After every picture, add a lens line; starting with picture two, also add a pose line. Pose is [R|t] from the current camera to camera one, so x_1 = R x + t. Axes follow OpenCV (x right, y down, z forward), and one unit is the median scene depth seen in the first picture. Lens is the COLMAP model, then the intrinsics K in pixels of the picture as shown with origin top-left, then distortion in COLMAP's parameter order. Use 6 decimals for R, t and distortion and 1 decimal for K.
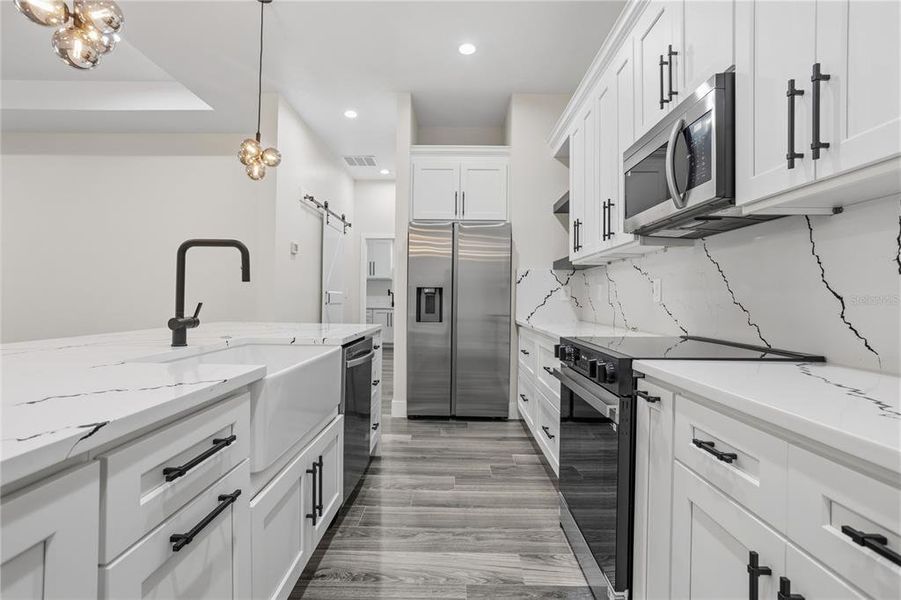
lens RADIAL K [[437.2, 0, 447.6], [0, 437.2, 295.1], [0, 0, 1]] dist [-0.018429, 0.001331]
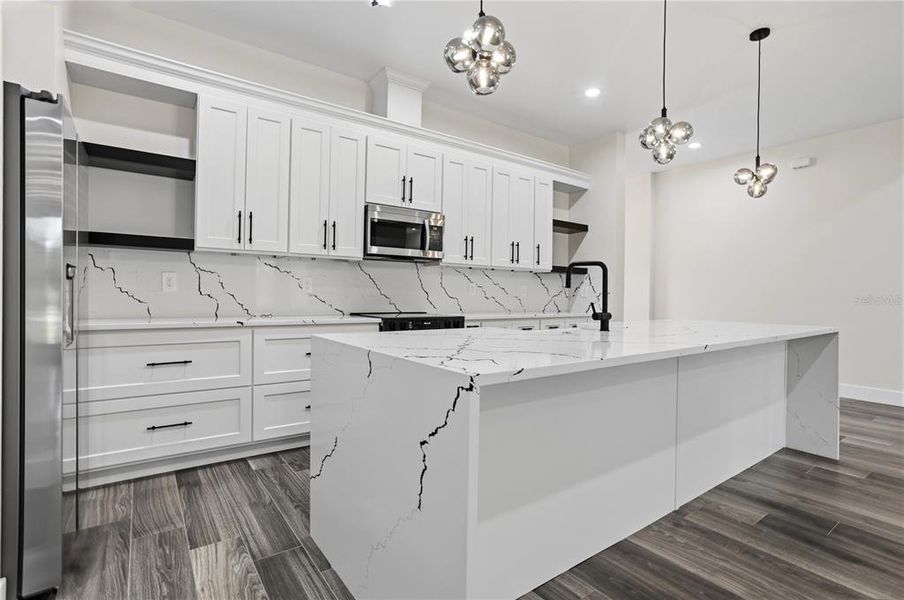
lens RADIAL K [[438.7, 0, 449.1], [0, 438.7, 295.1], [0, 0, 1]] dist [-0.018429, 0.001331]
pose [[-0.600277, -0.016559, 0.799621, -0.694180], [-0.026302, 0.999654, 0.000957, 0.004529], [-0.799360, -0.020458, -0.600505, 1.084816]]
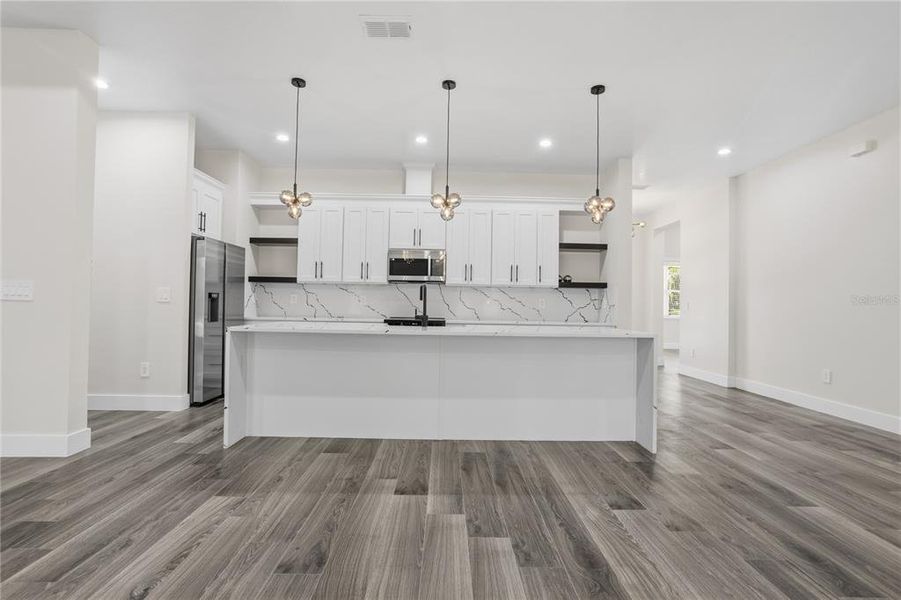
lens RADIAL K [[428.3, 0, 448.9], [0, 428.3, 300.0], [0, 0, 1]] dist [-0.020340, 0.001045]
pose [[-0.020319, 0.002750, 0.999790, -1.399598], [-0.027617, 0.999613, -0.003311, -0.012887], [-0.999412, -0.027678, -0.020235, 0.413603]]
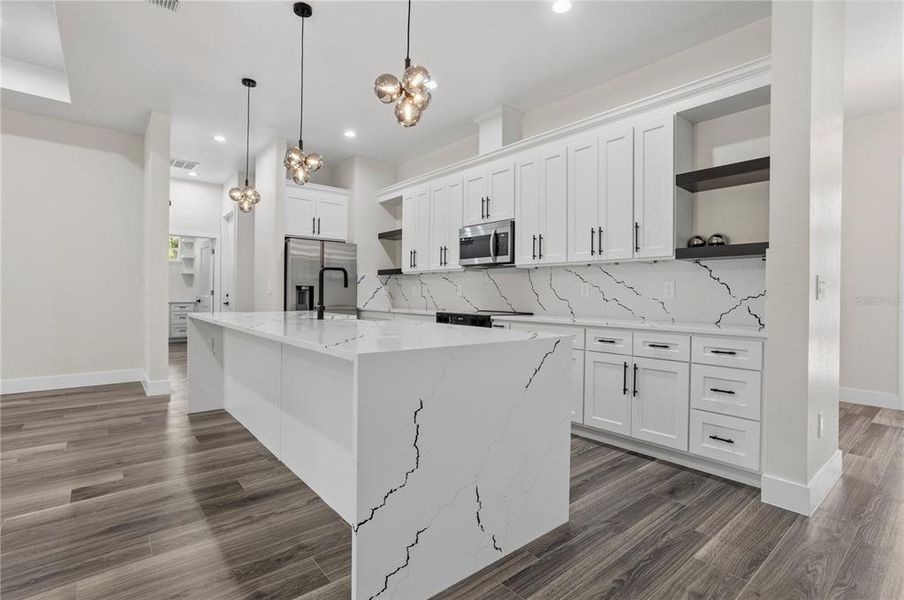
lens RADIAL K [[429.7, 0, 450.4], [0, 429.7, 300.0], [0, 0, 1]] dist [-0.020340, 0.001045]
pose [[0.760814, -0.010757, 0.648881, -0.662888], [-0.008571, 0.999609, 0.026622, -0.014054], [-0.648914, -0.025816, 0.760424, -0.413771]]
